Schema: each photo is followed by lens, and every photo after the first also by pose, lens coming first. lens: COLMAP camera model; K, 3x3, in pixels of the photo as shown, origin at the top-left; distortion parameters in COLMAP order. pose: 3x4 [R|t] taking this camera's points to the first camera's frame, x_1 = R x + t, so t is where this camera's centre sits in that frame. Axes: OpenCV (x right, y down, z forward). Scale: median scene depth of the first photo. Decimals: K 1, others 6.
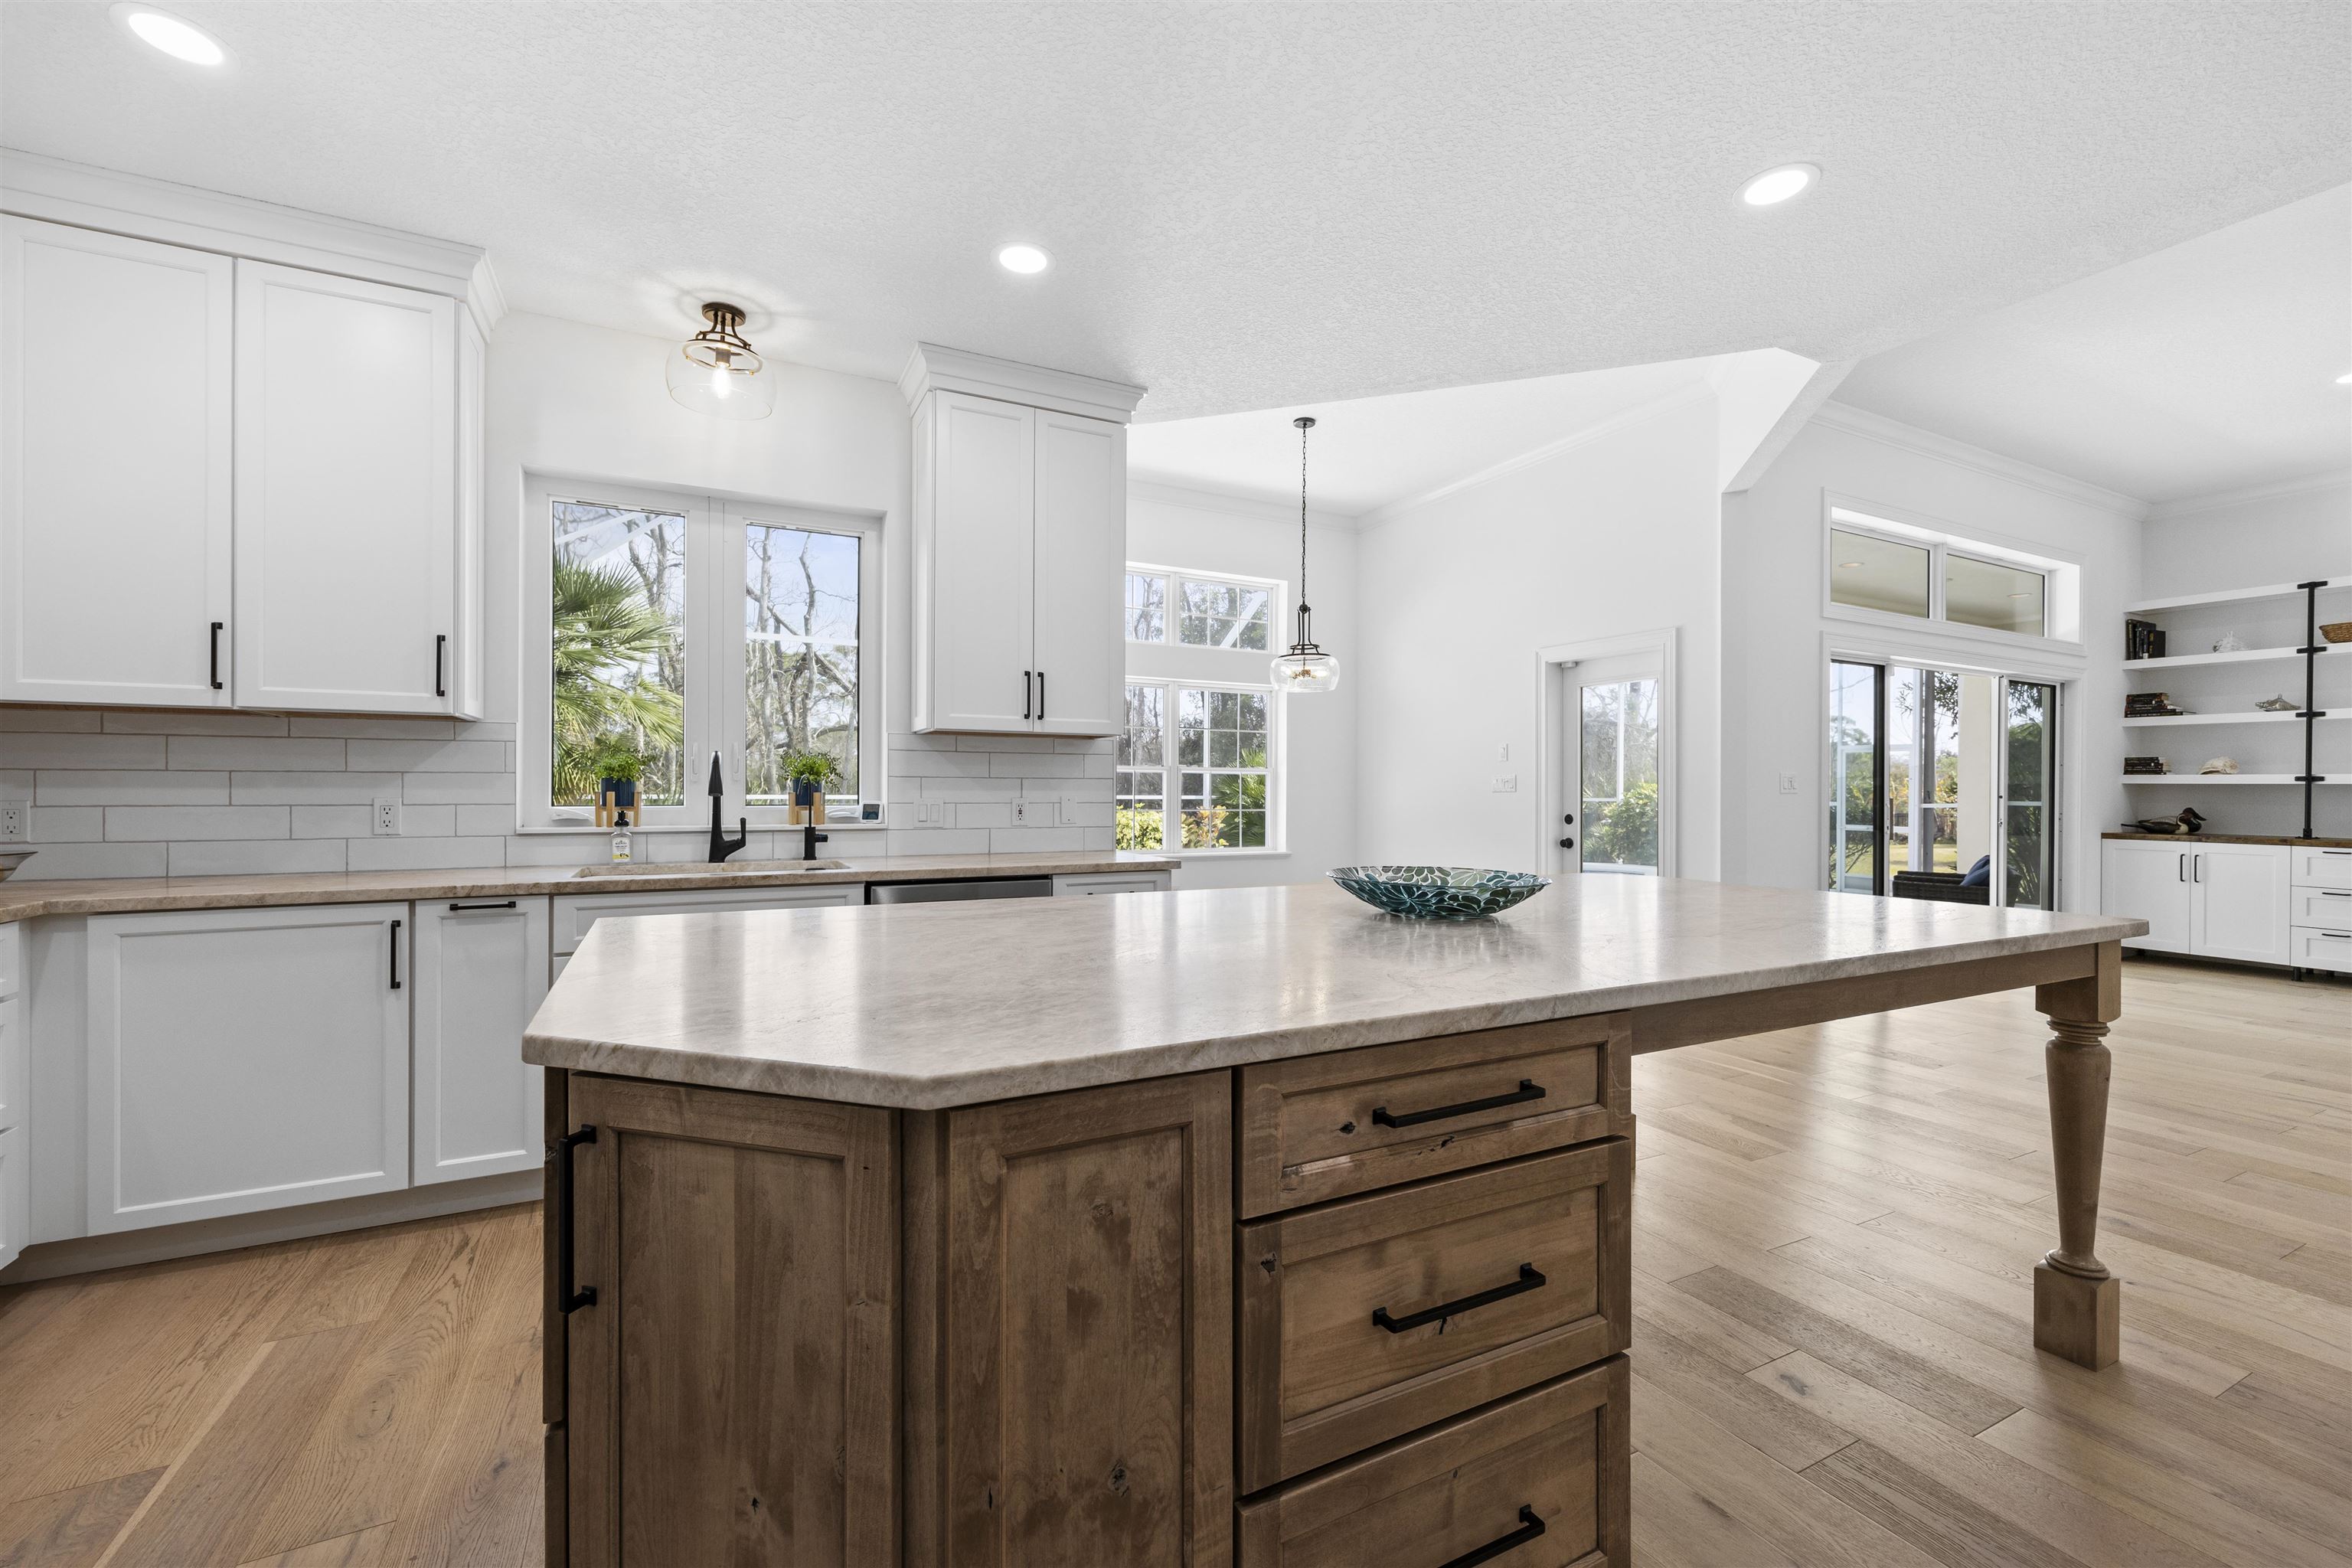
lens RADIAL K [[941.7, 0, 1177.4], [0, 941.7, 784.3], [0, 0, 1]] dist [-0.004351, 0.000487]
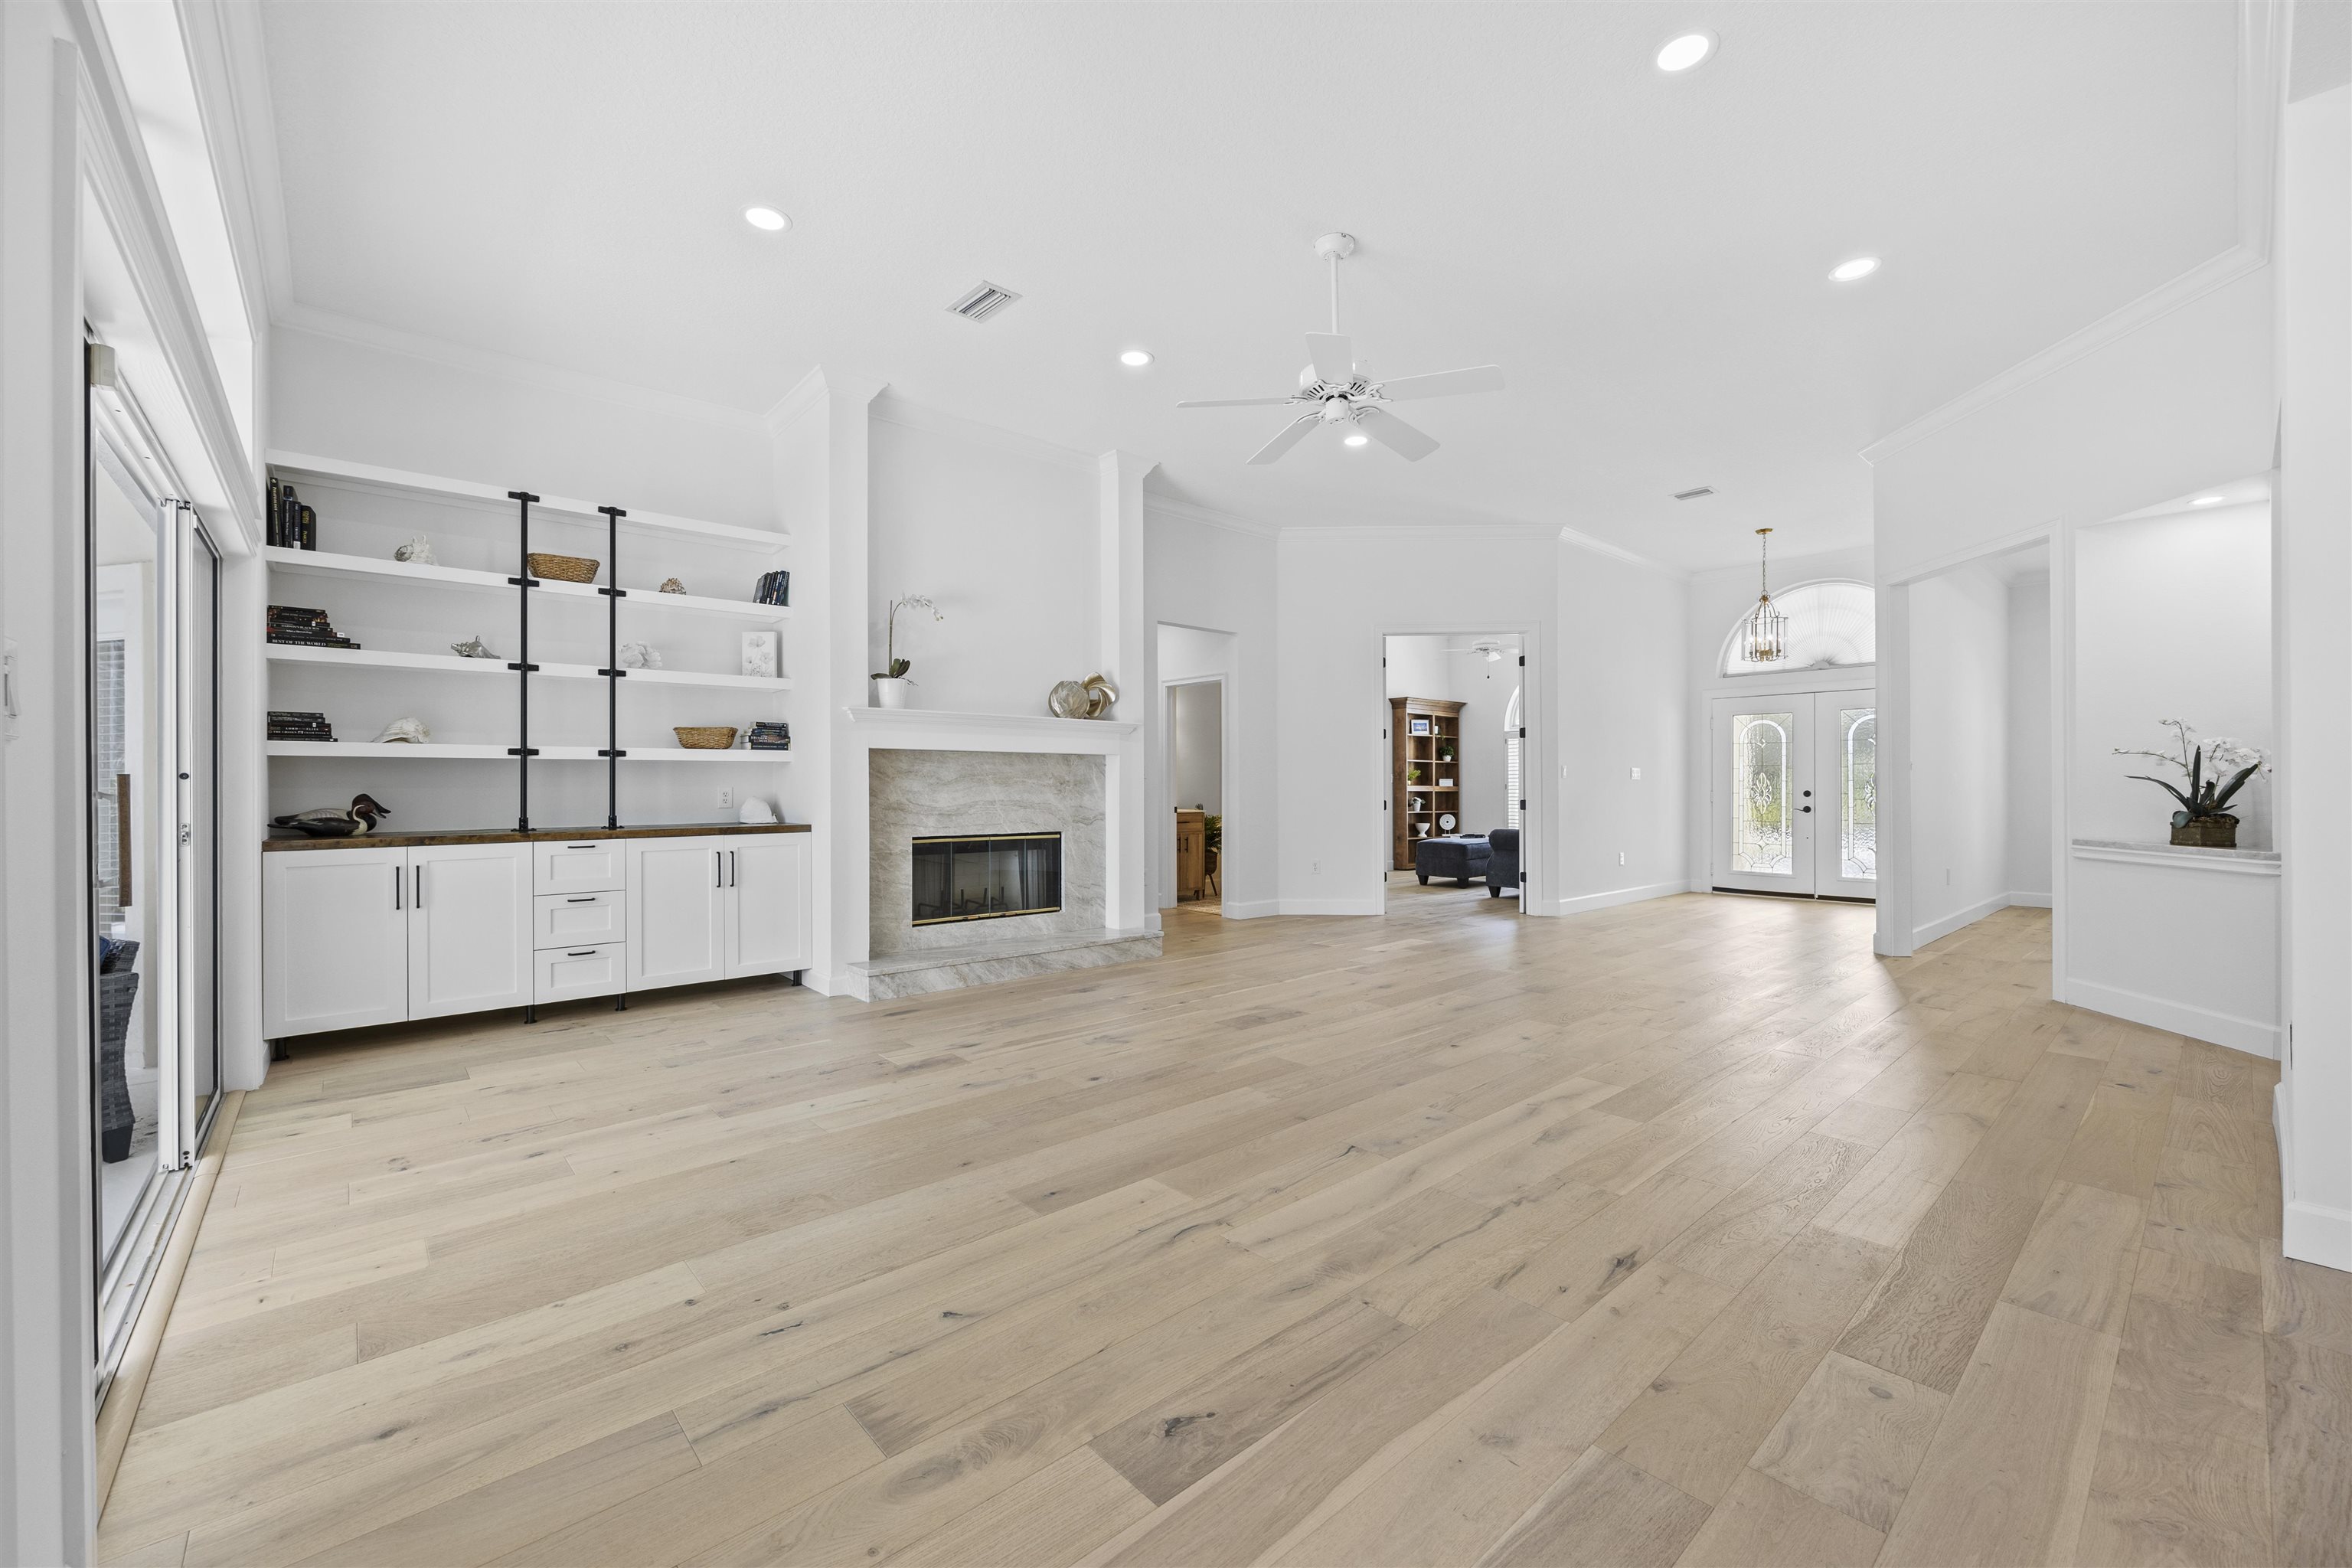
lens RADIAL K [[941.7, 0, 1179.1], [0, 941.7, 783.1], [0, 0, 1]] dist [-0.004351, 0.000487]
pose [[-0.256244, -0.002085, 0.966610, 0.316396], [0.001270, 0.999996, 0.002494, 0.016566], [-0.966611, 0.001867, -0.256240, 0.634831]]
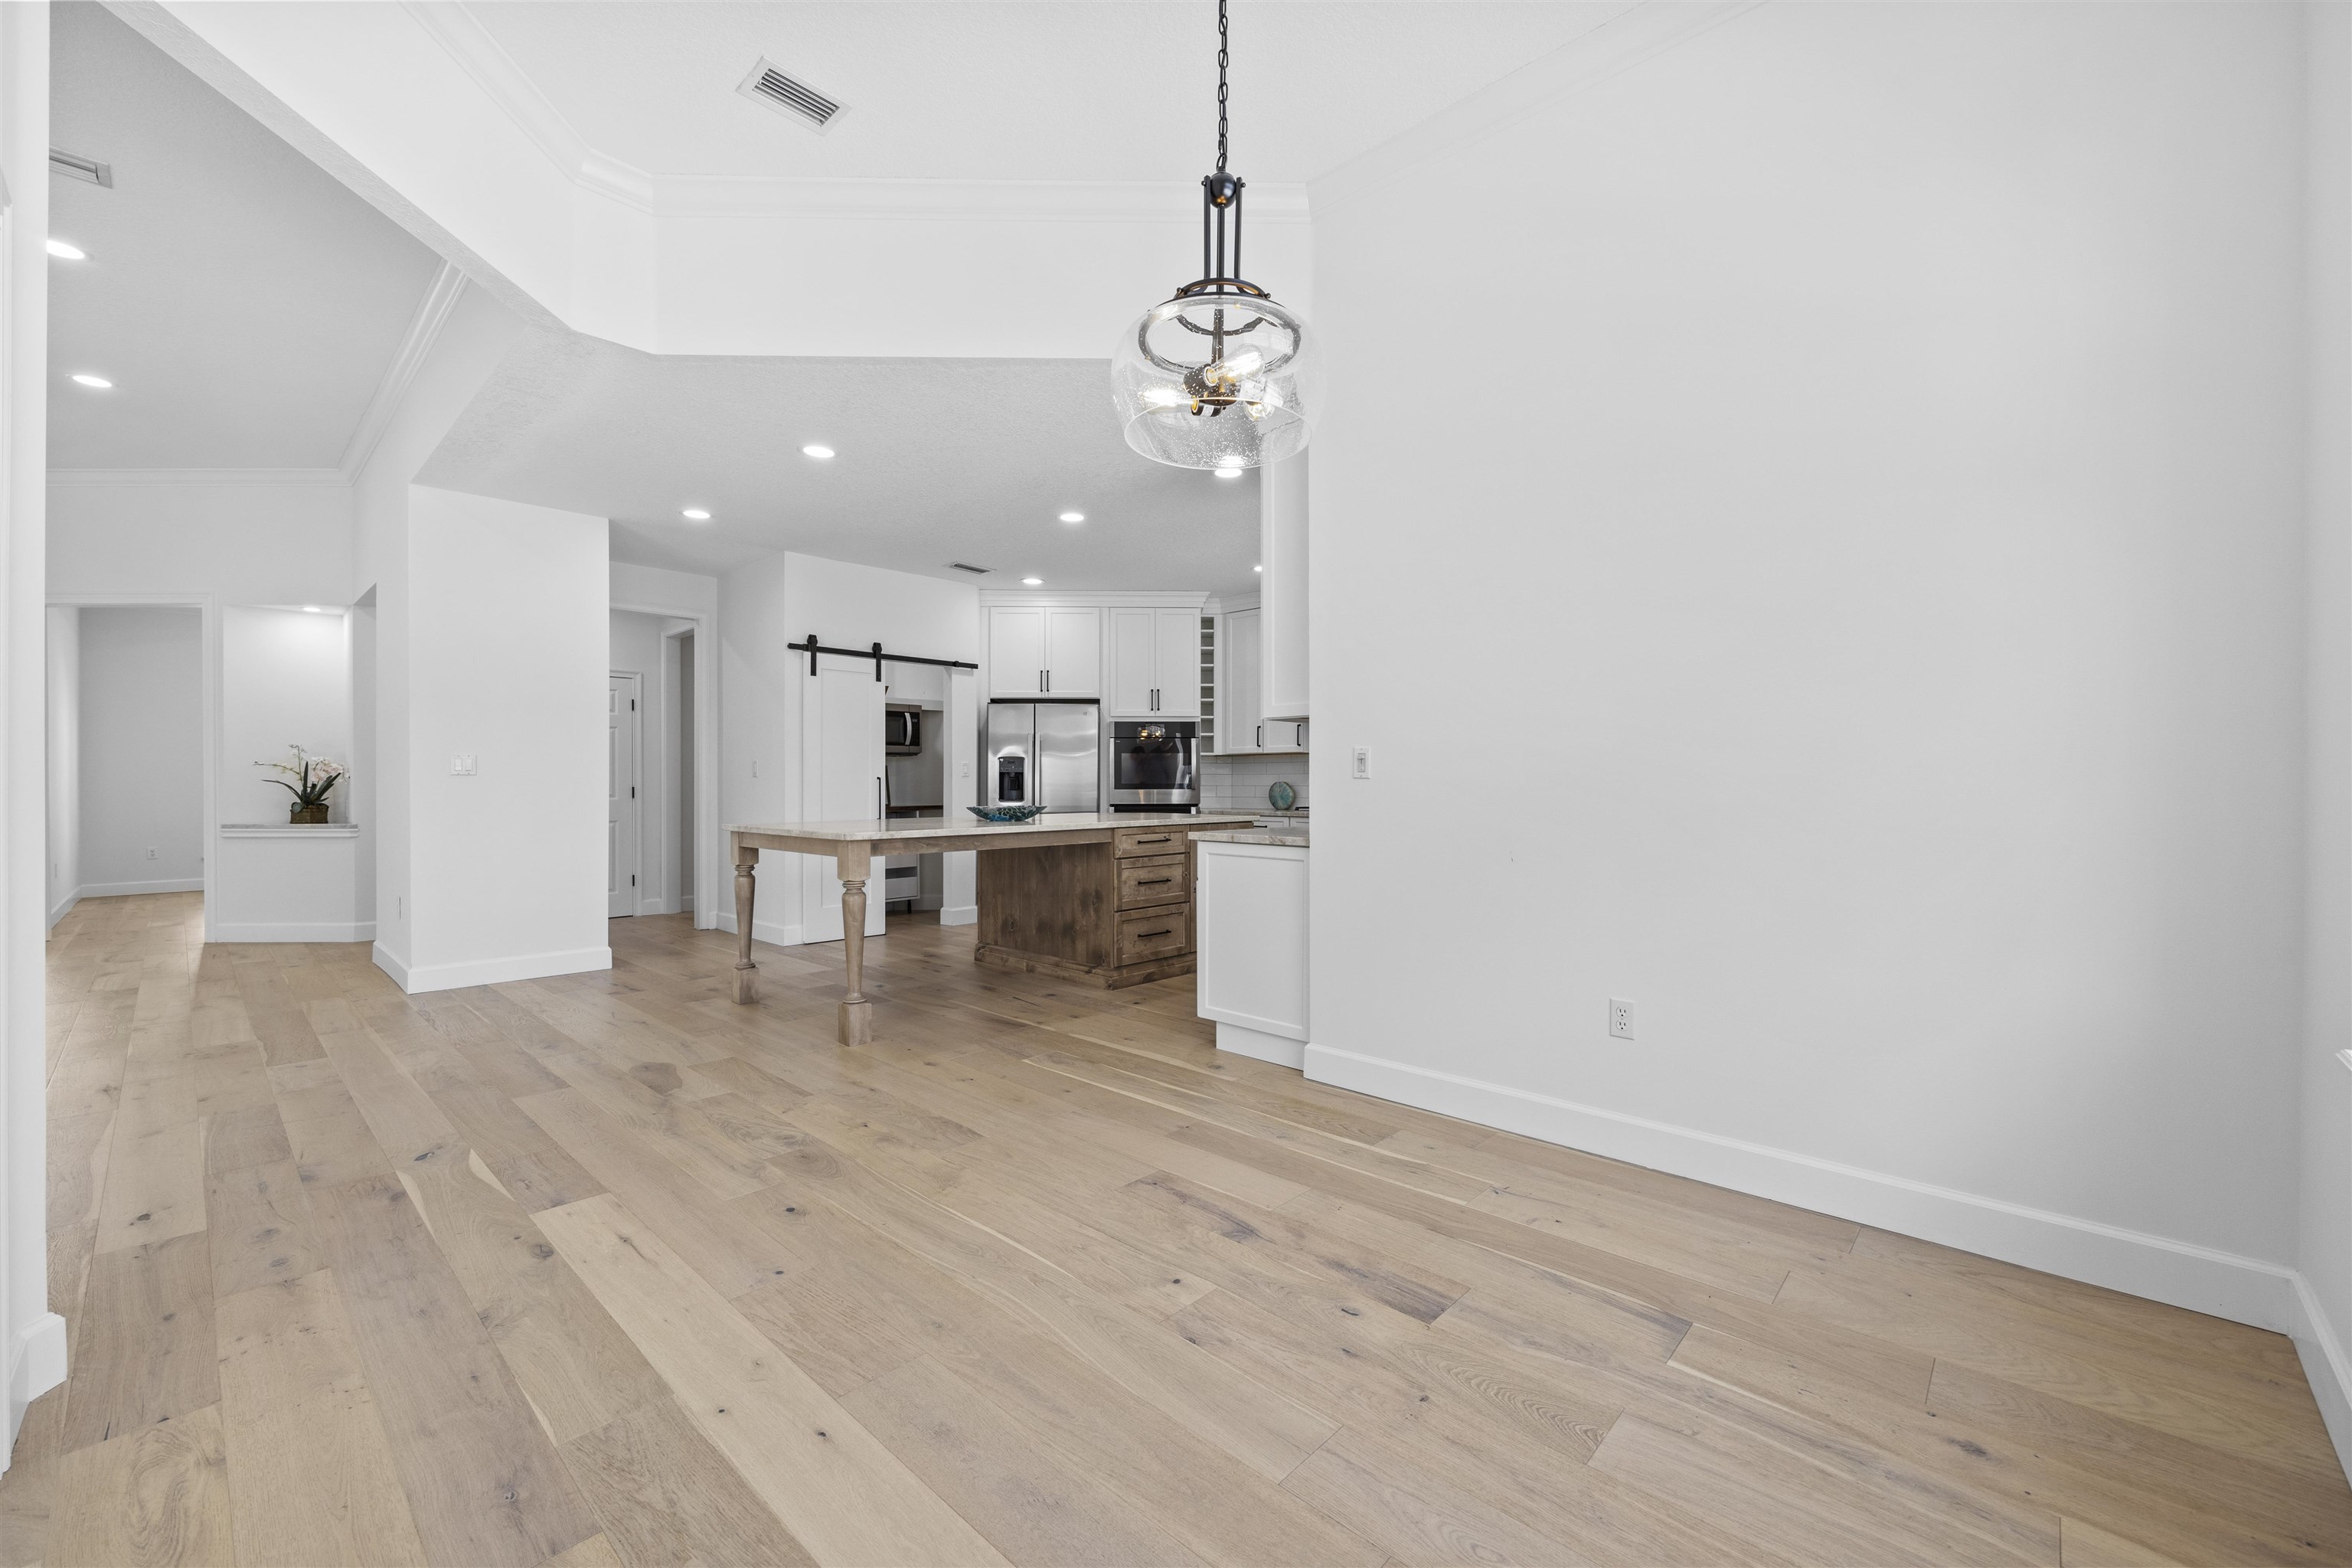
lens RADIAL K [[941.7, 0, 1174.8], [0, 941.7, 787.5], [0, 0, 1]] dist [-0.004351, 0.000487]
pose [[-0.938352, -0.001362, -0.345677, 0.117984], [-0.002763, 0.999990, 0.003560, 0.015718], [0.345669, 0.004296, -0.938347, 1.579653]]
